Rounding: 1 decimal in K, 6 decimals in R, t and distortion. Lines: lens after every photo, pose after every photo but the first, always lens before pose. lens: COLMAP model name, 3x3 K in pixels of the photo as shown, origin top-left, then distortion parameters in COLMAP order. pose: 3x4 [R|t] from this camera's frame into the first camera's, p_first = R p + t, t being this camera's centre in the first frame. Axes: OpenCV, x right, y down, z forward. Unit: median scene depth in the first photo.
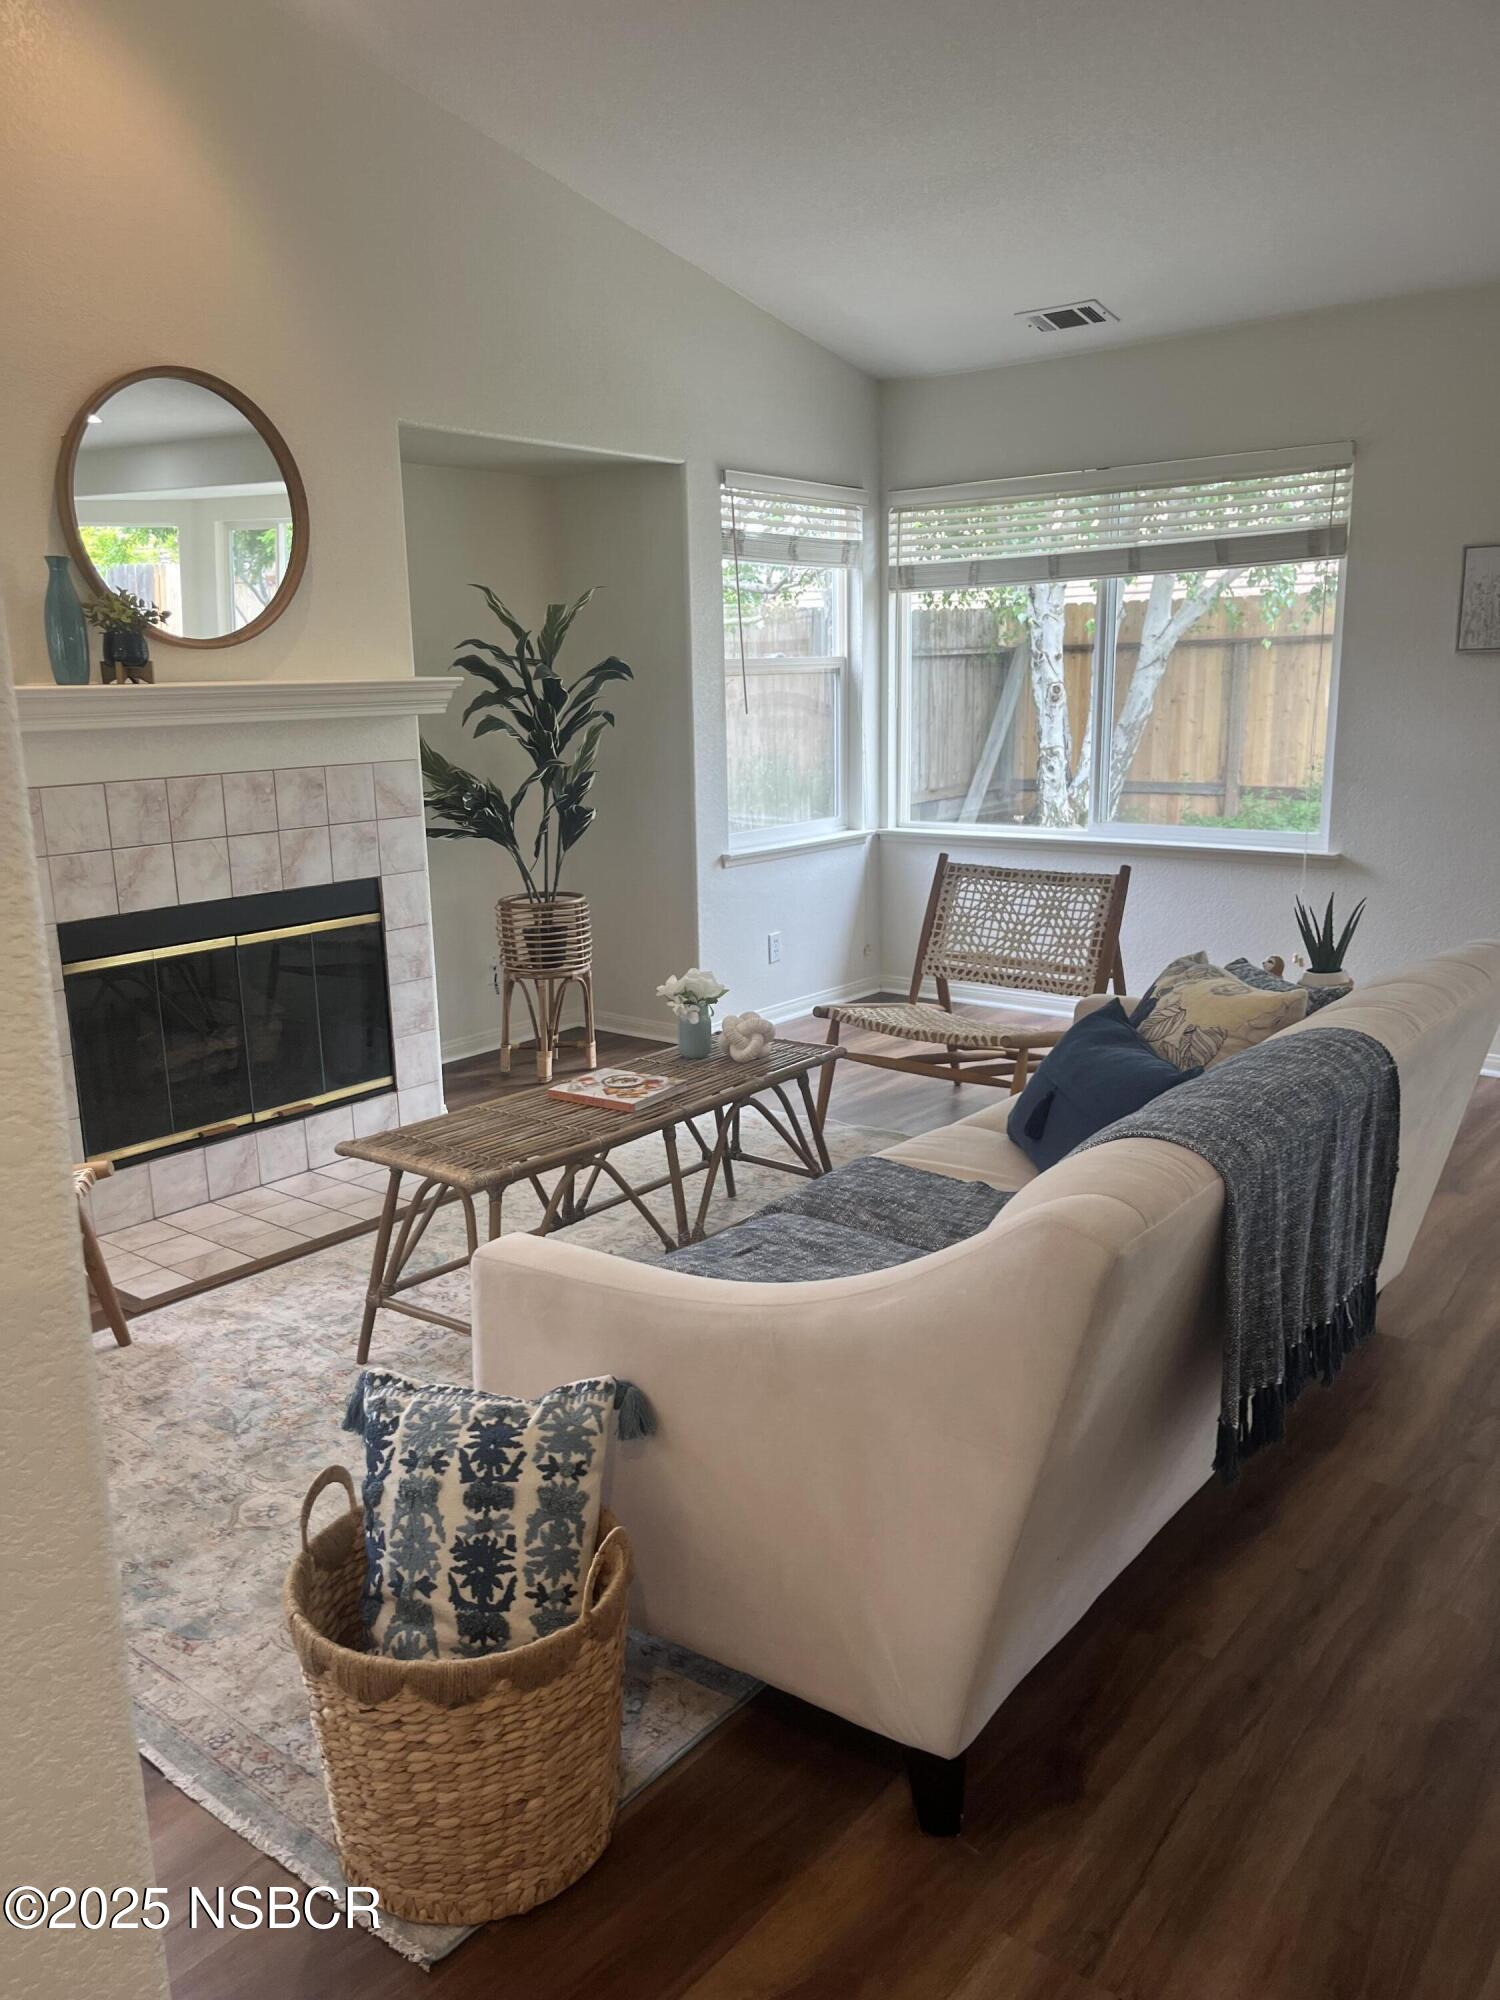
lens RADIAL K [[1490.9, 0, 750.0], [0, 1490.9, 1000.0], [0, 0, 1]] dist [0.068235, -0.002403]
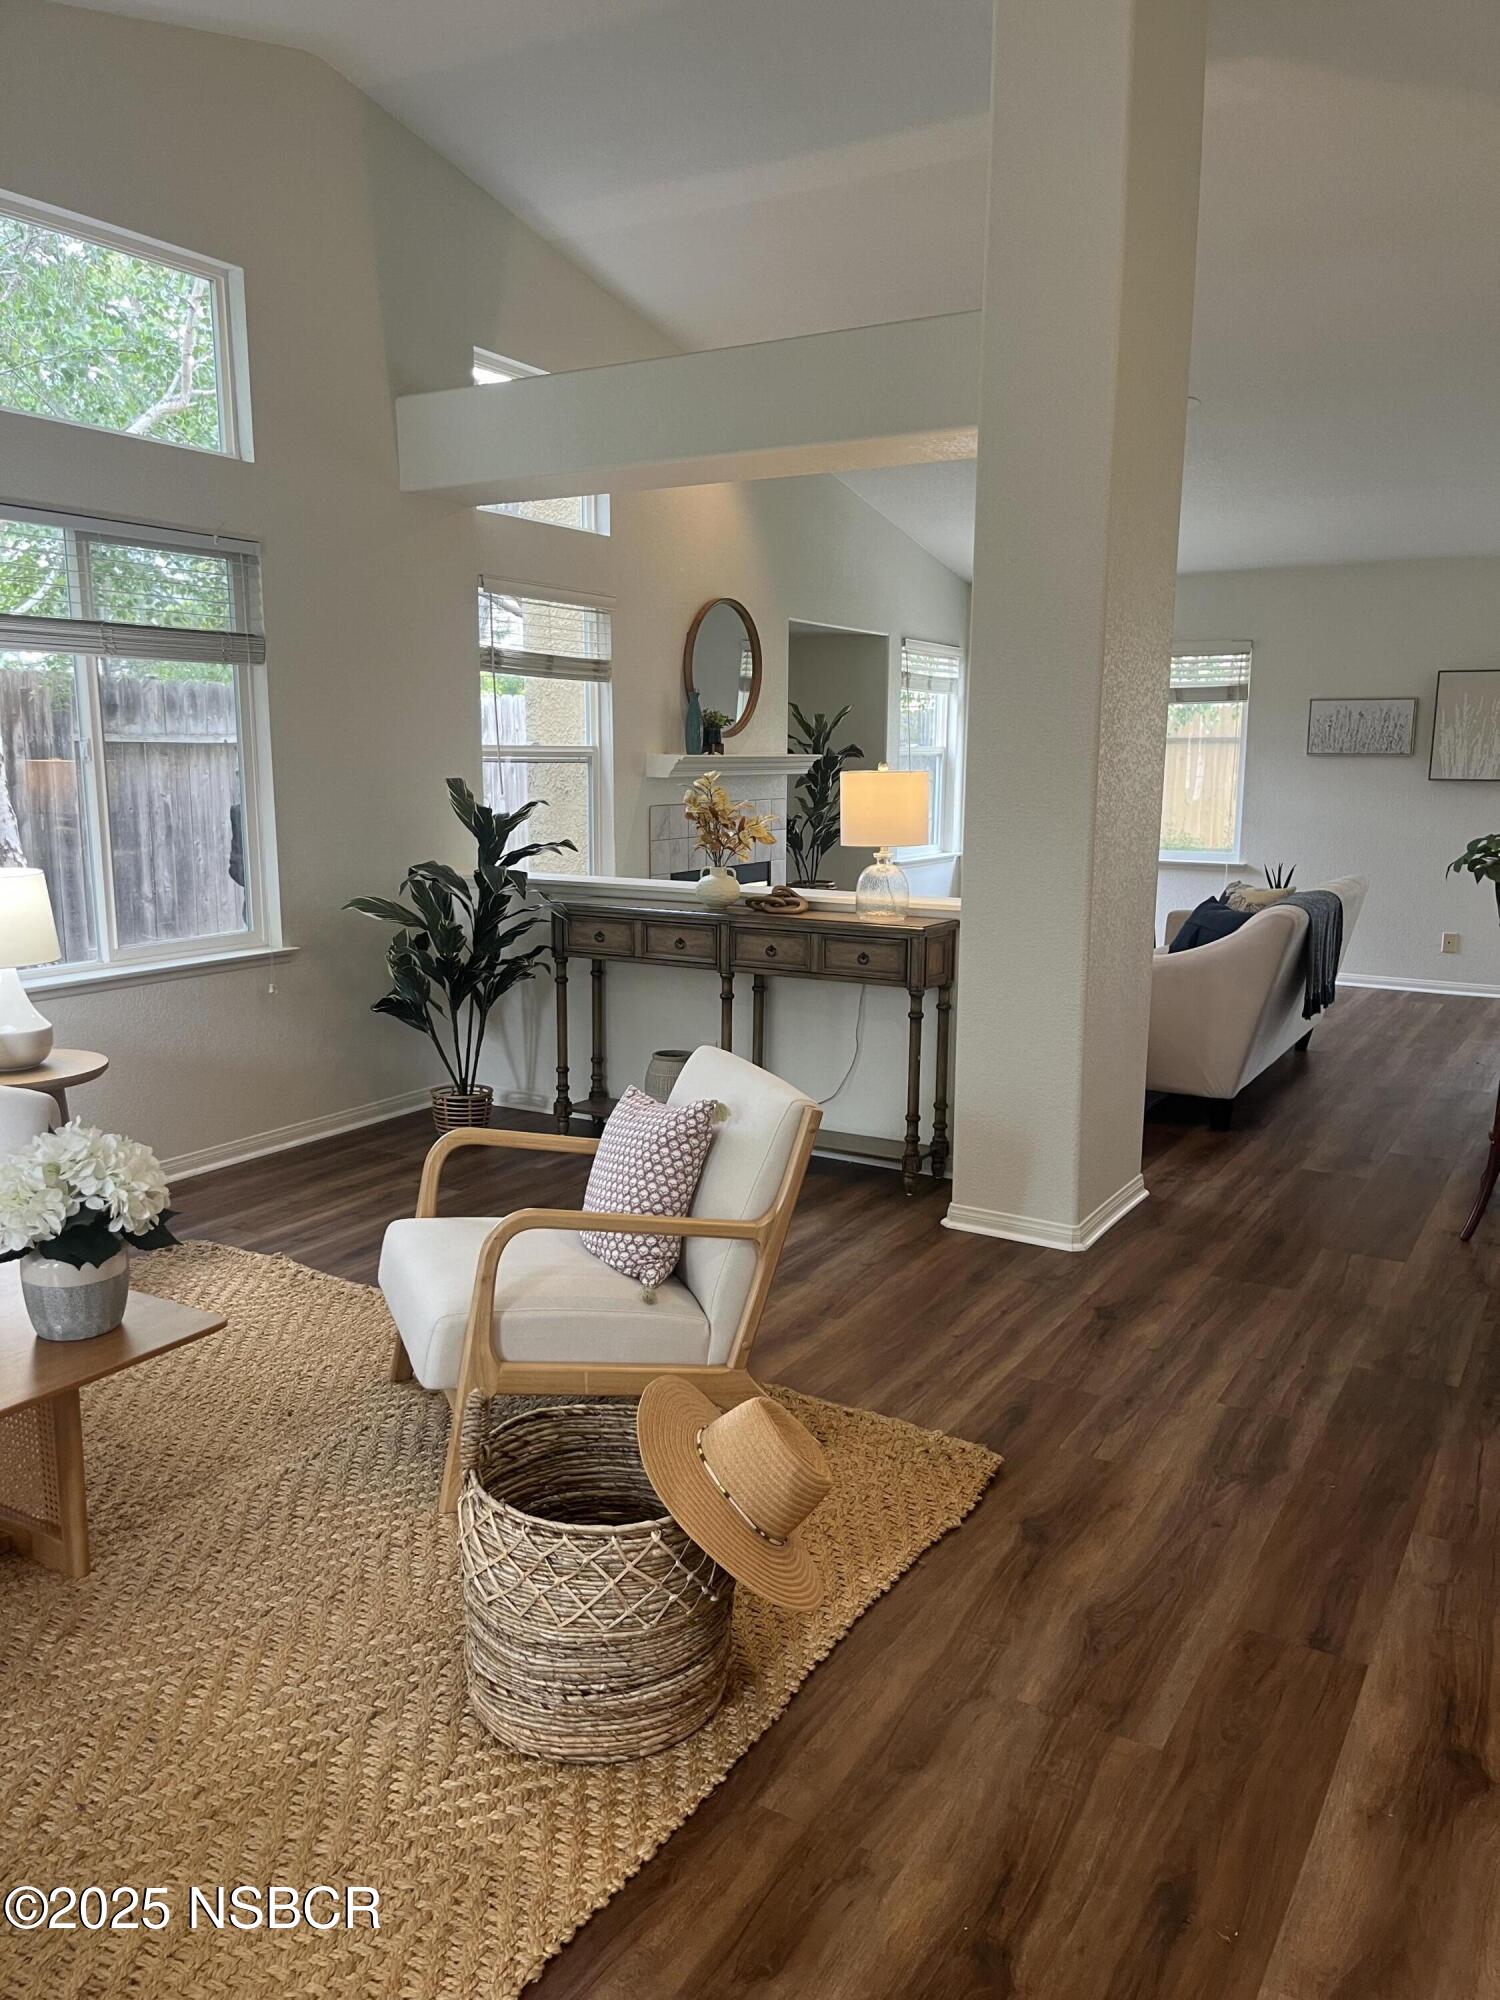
lens RADIAL K [[1524.7, 0, 750.0], [0, 1524.7, 1000.0], [0, 0, 1]] dist [0.071086, 0.000769]
pose [[0.986211, -0.014216, 0.164879, -0.621867], [0.025486, 0.997465, -0.066438, 0.221571], [-0.163516, 0.069724, 0.984074, -0.860417]]
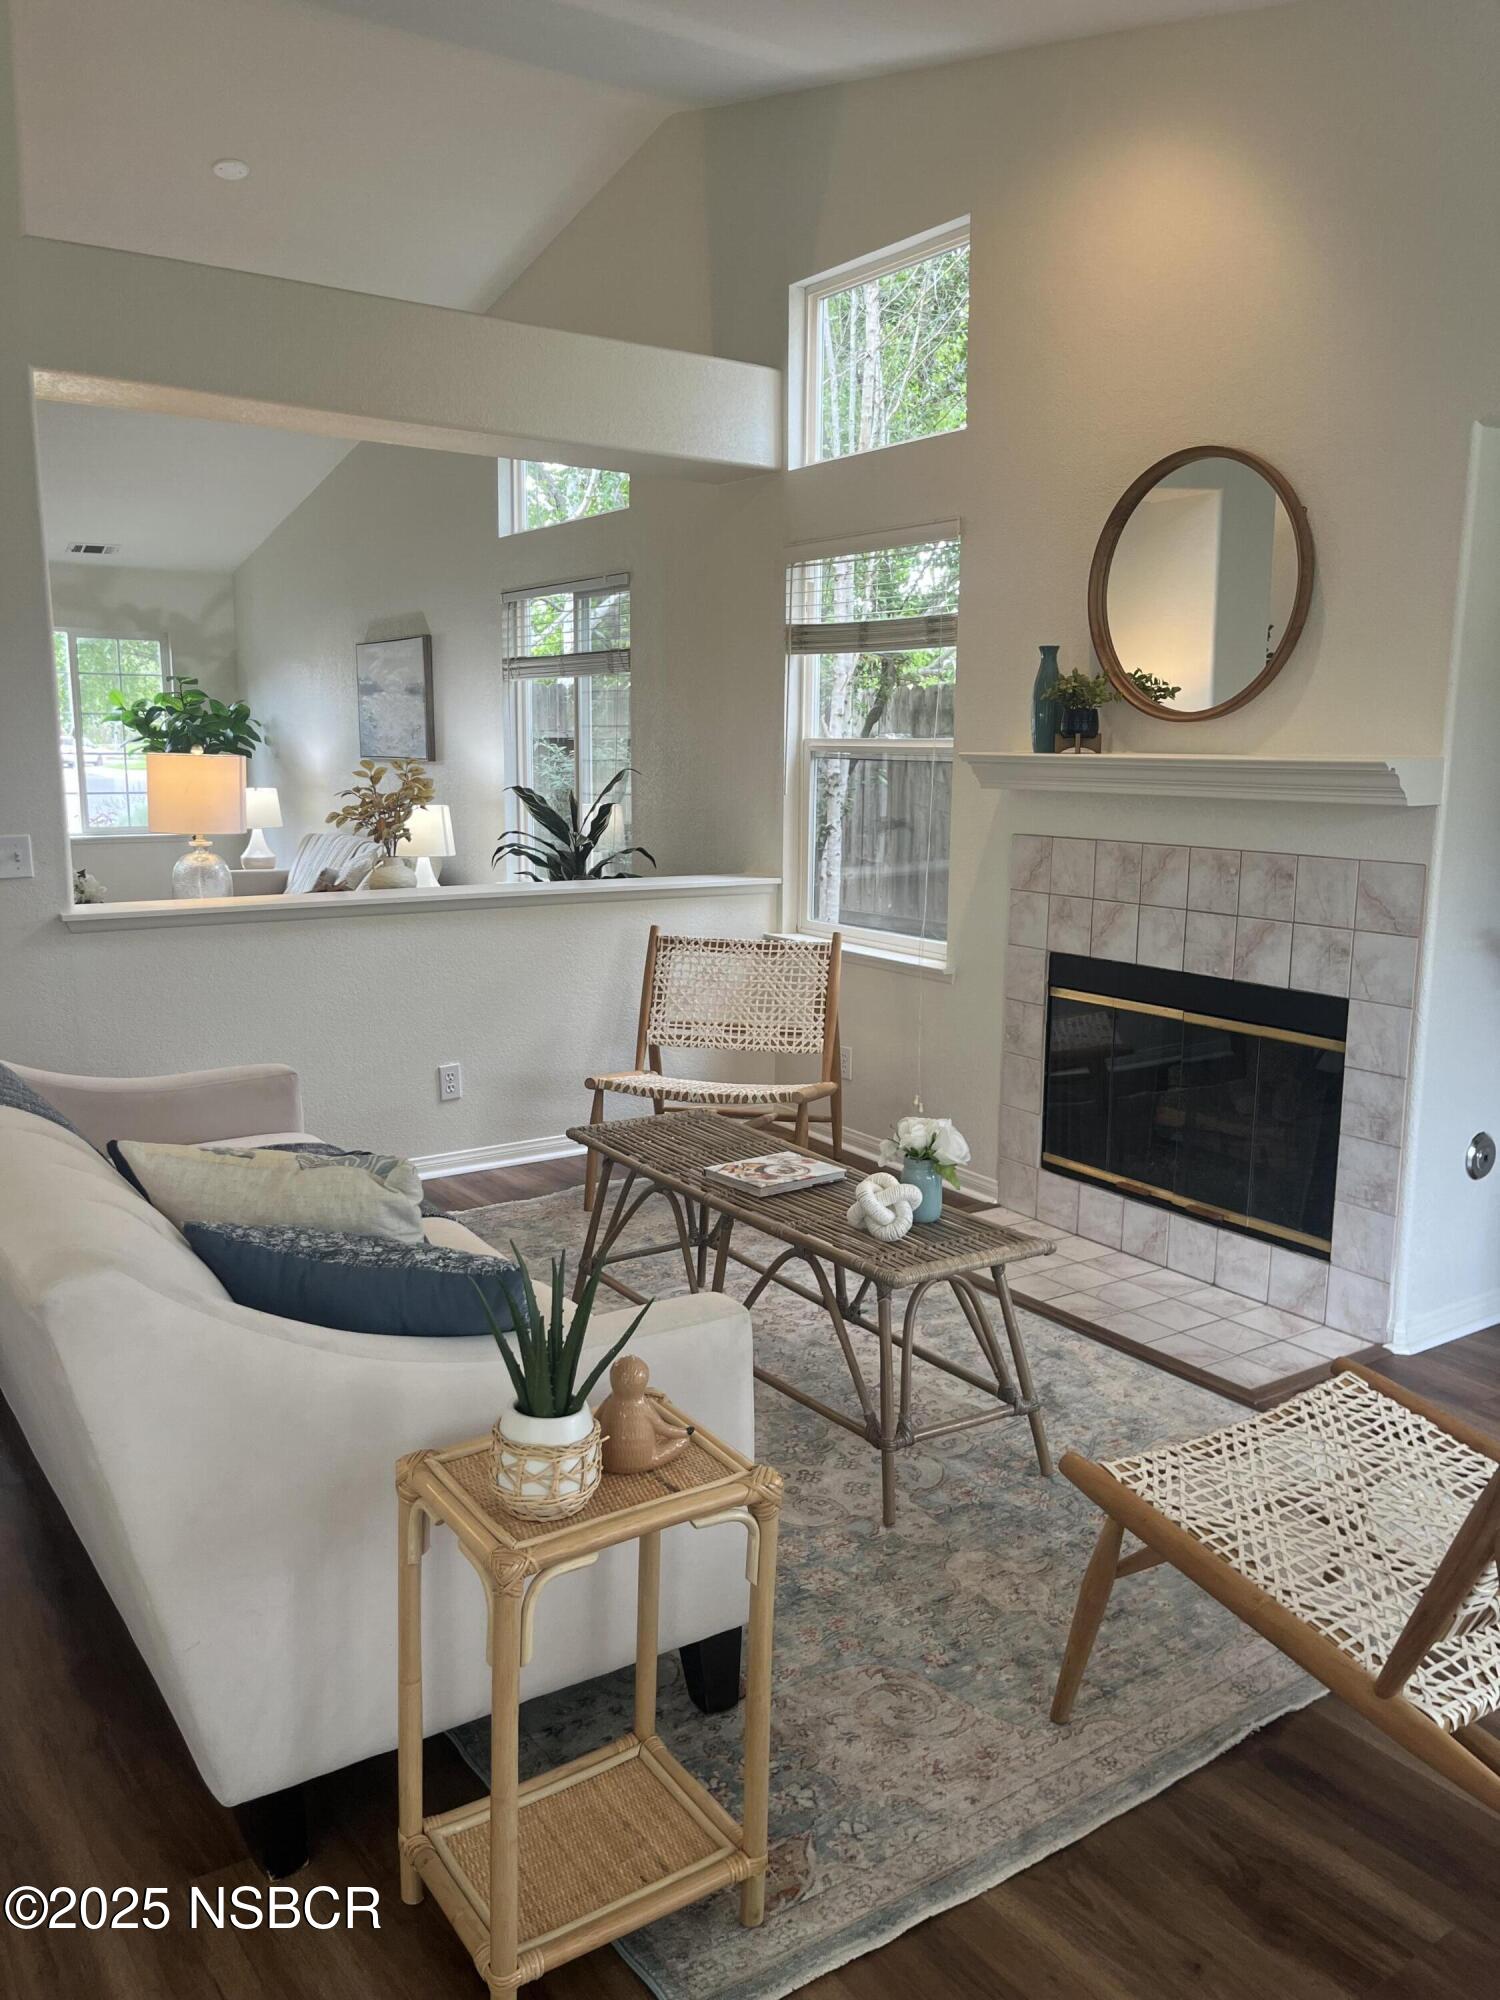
lens RADIAL K [[1523.1, 0, 750.0], [0, 1523.1, 1000.0], [0, 0, 1]] dist [-0.004945, -0.004450]
pose [[-0.268190, 0.180375, -0.946329, 0.672826], [-0.219354, 0.945079, 0.242301, -0.228403], [0.938061, 0.272564, -0.213894, 0.947462]]
